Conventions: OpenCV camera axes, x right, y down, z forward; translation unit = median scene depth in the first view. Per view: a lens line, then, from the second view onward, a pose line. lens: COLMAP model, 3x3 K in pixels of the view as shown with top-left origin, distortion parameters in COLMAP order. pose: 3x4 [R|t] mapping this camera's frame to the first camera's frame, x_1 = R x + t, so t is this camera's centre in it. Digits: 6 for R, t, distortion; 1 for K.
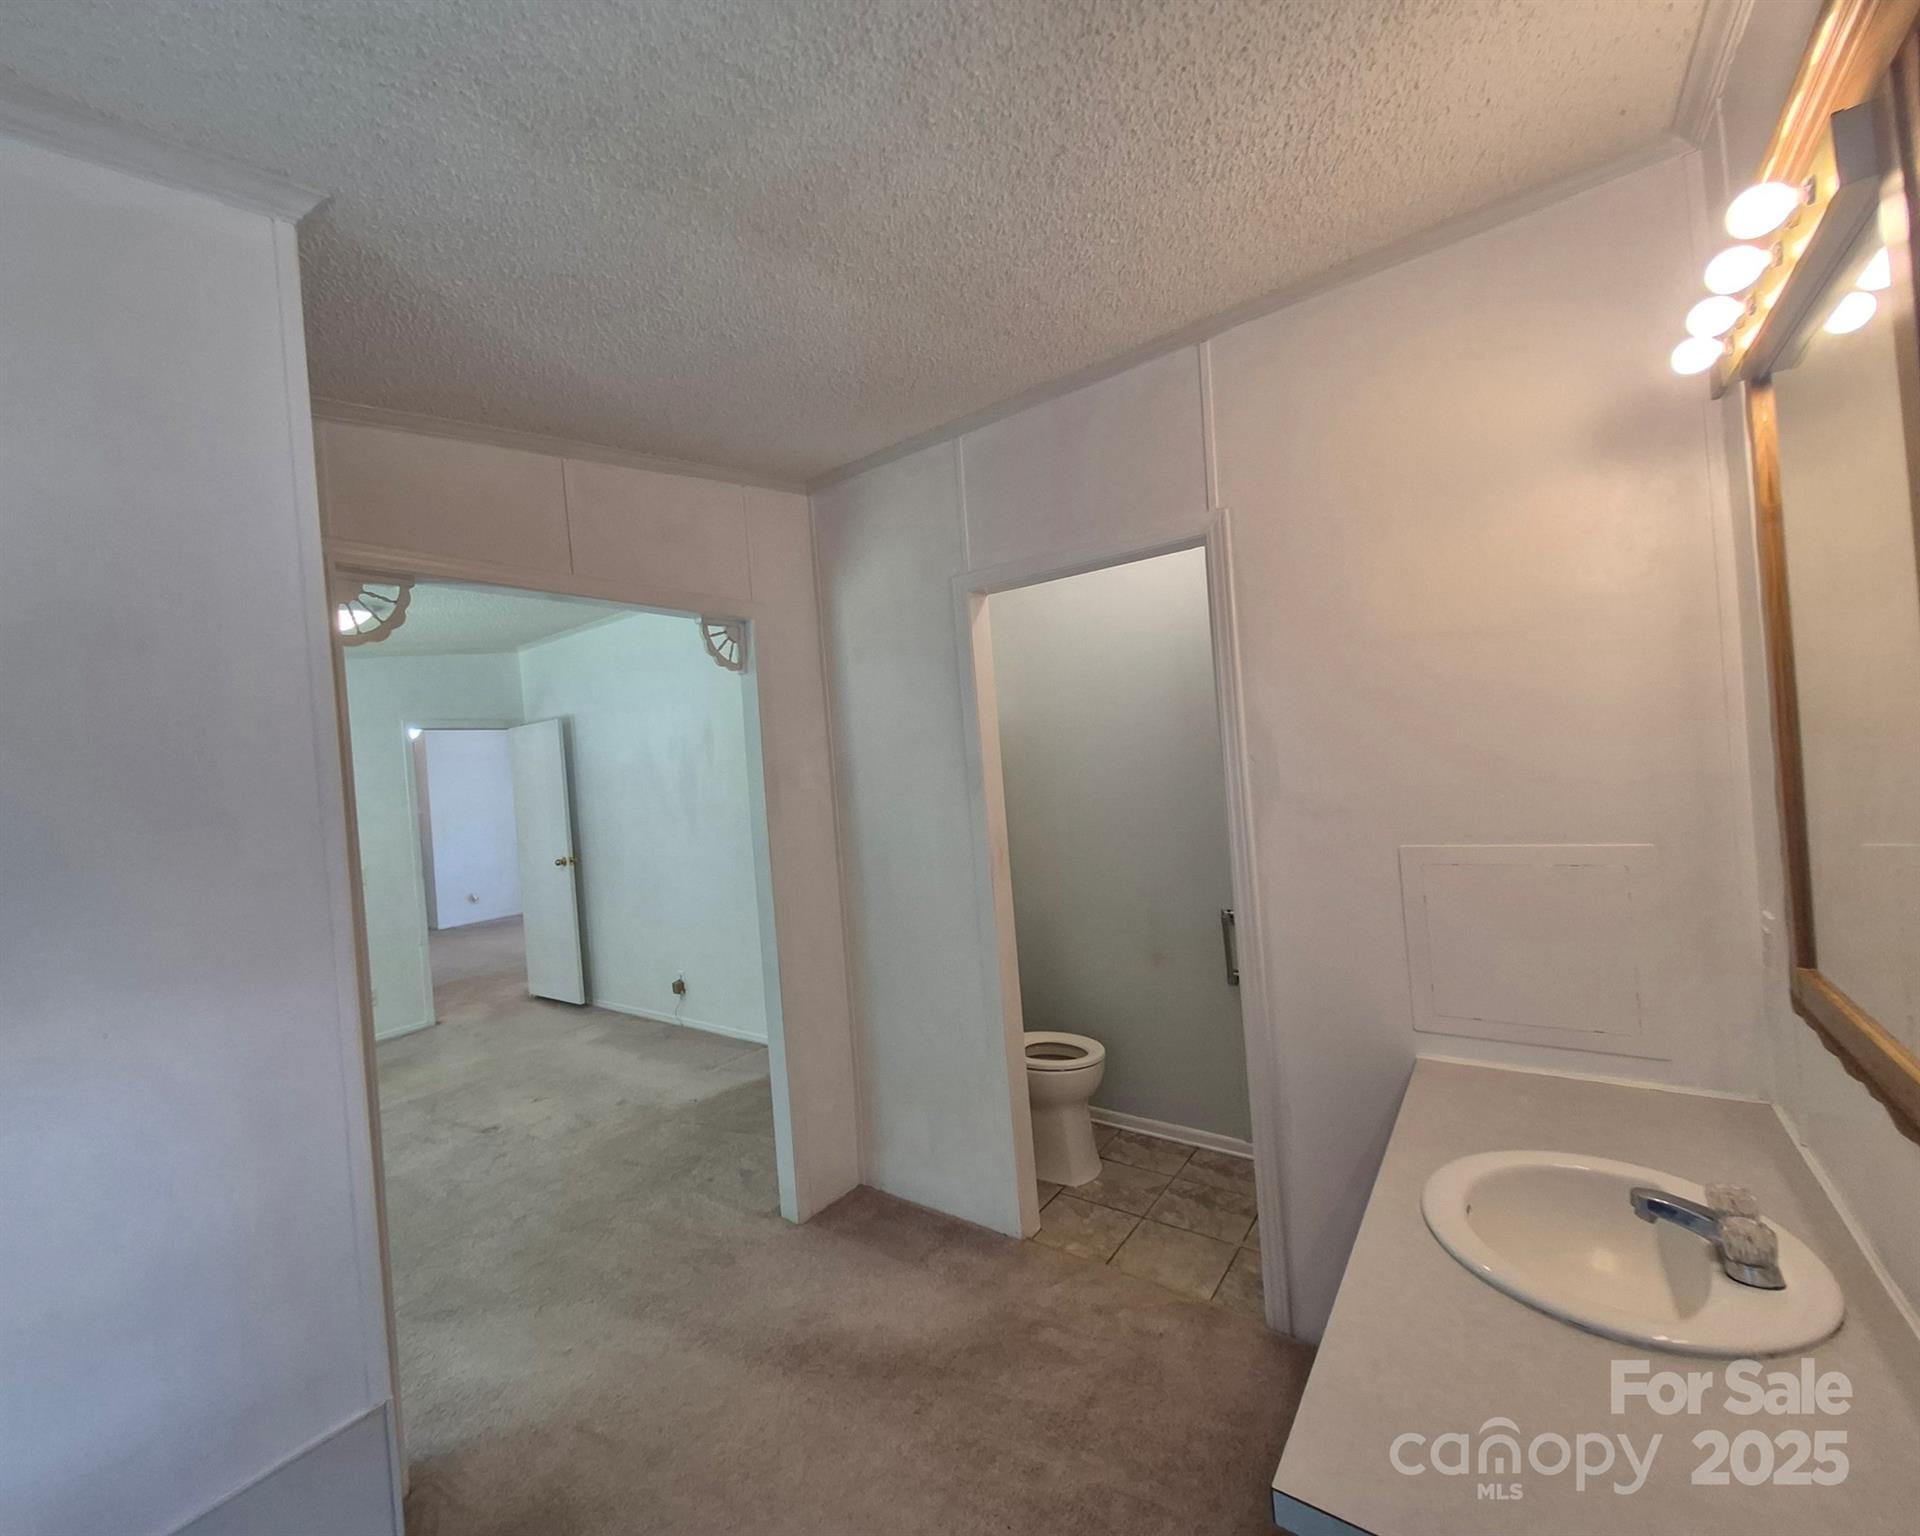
lens RADIAL K [[805.8, 0, 916.9], [0, 805.8, 778.6], [0, 0, 1]] dist [-0.000837, -0.000083]
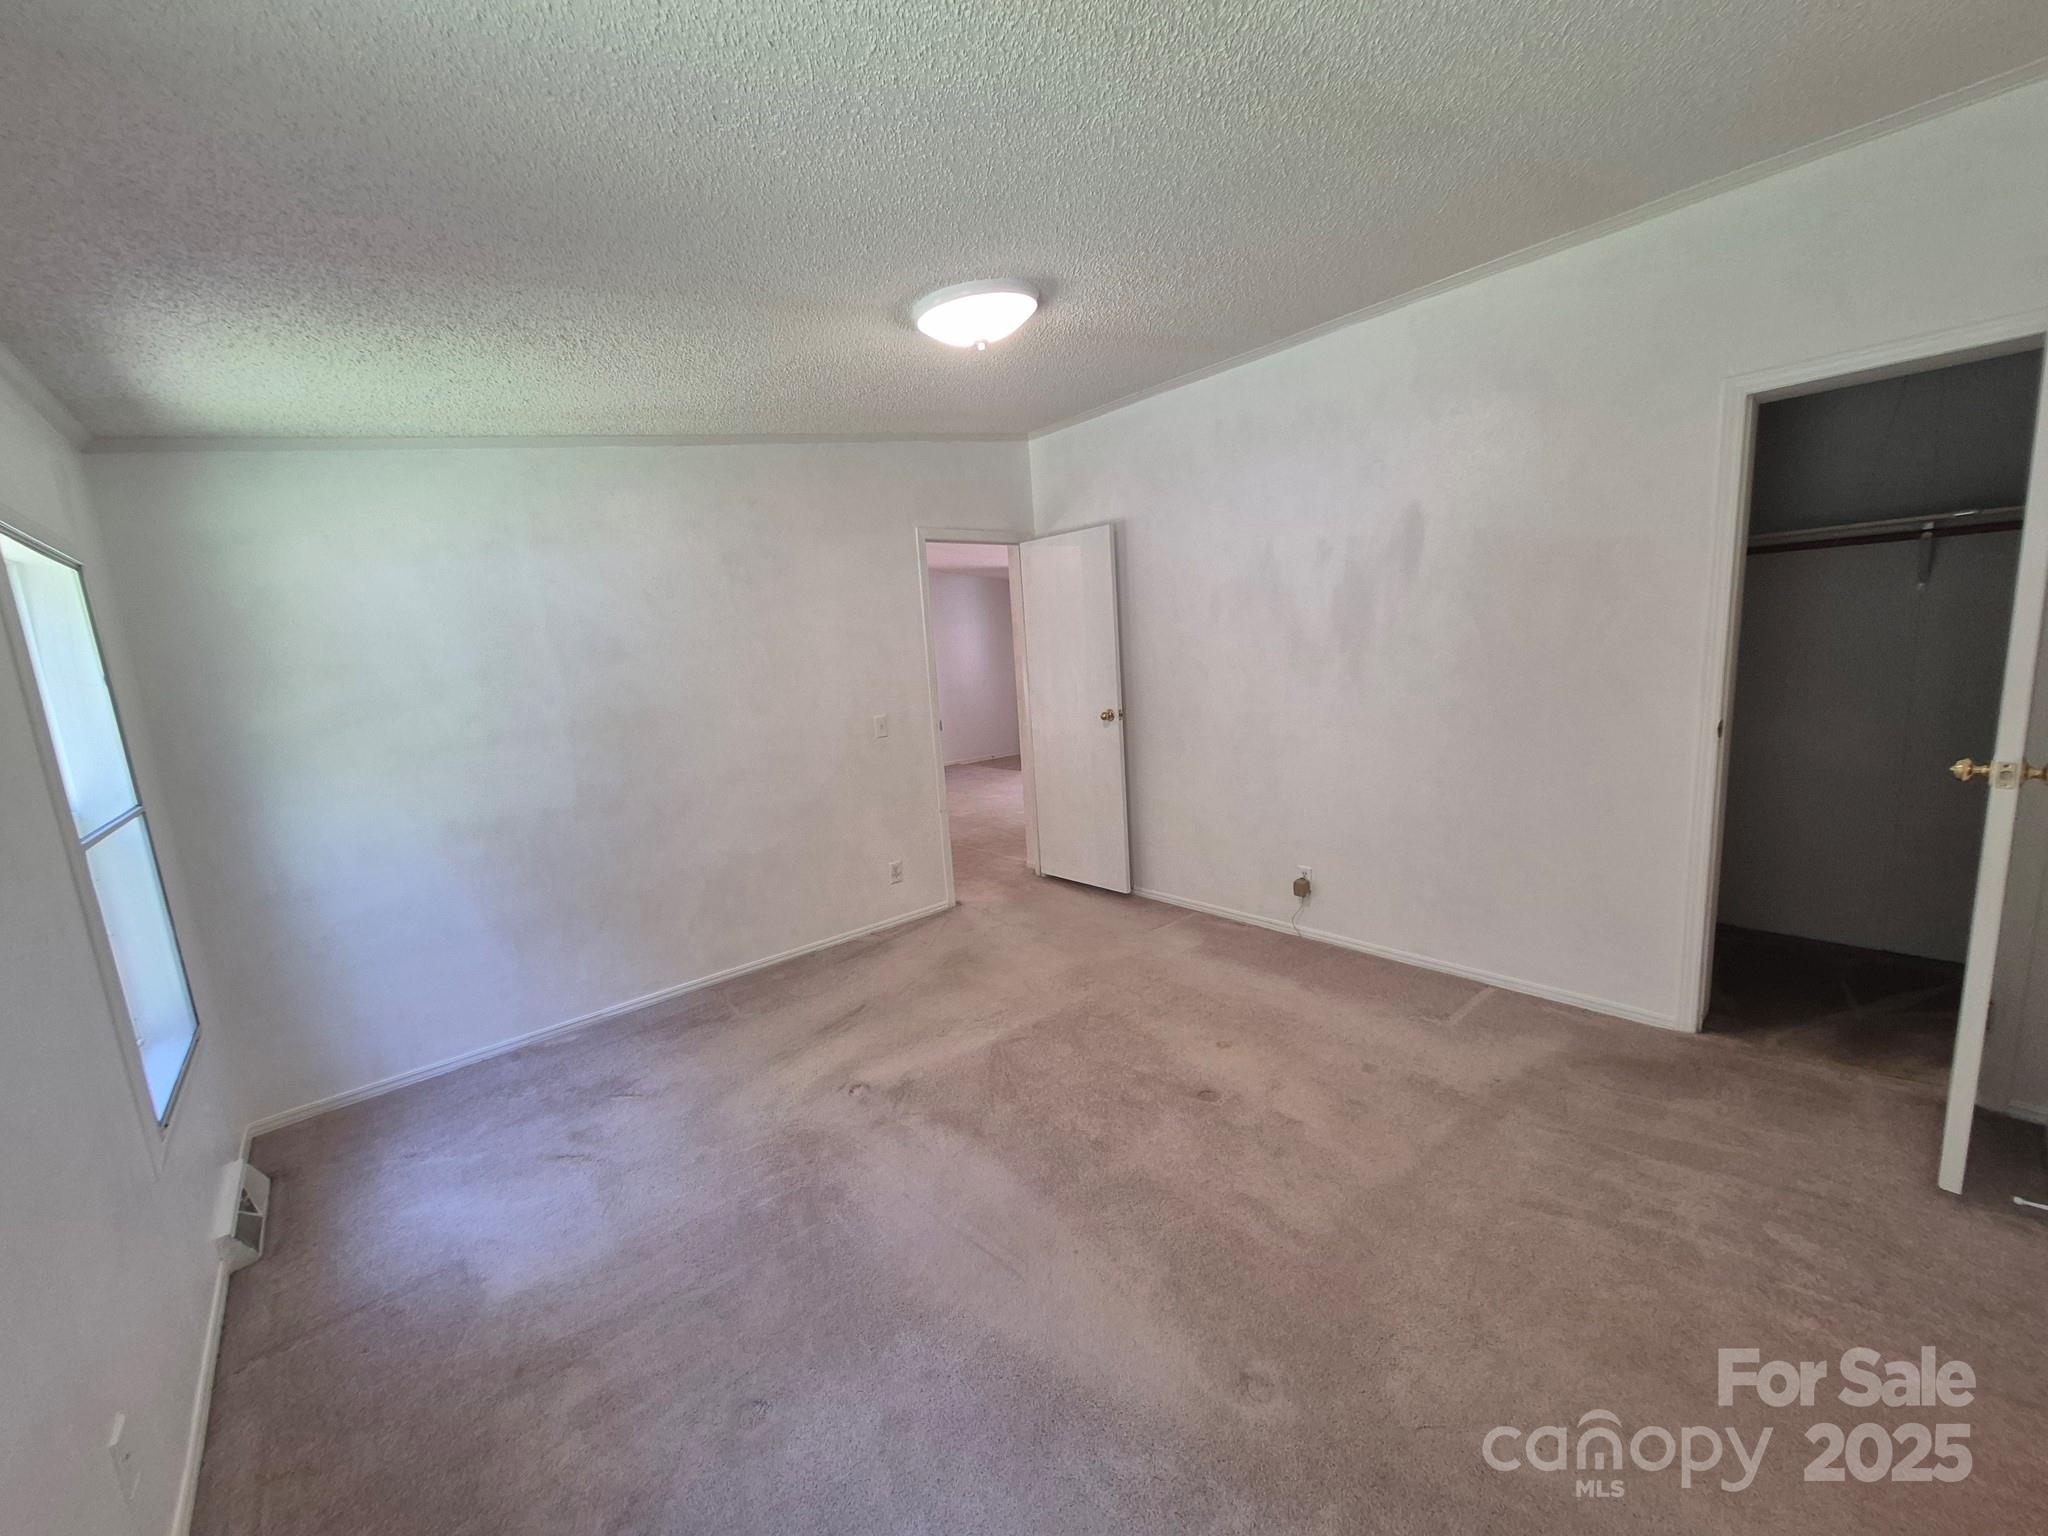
lens RADIAL K [[801.2, 0, 1025.6], [0, 801.2, 790.5], [0, 0, 1]] dist [0.003330, -0.000694]
pose [[0.980476, 0.044163, -0.191614, -0.382028], [-0.008478, 0.983041, 0.183189, 0.034359], [0.196455, -0.177988, 0.964223, 0.234747]]
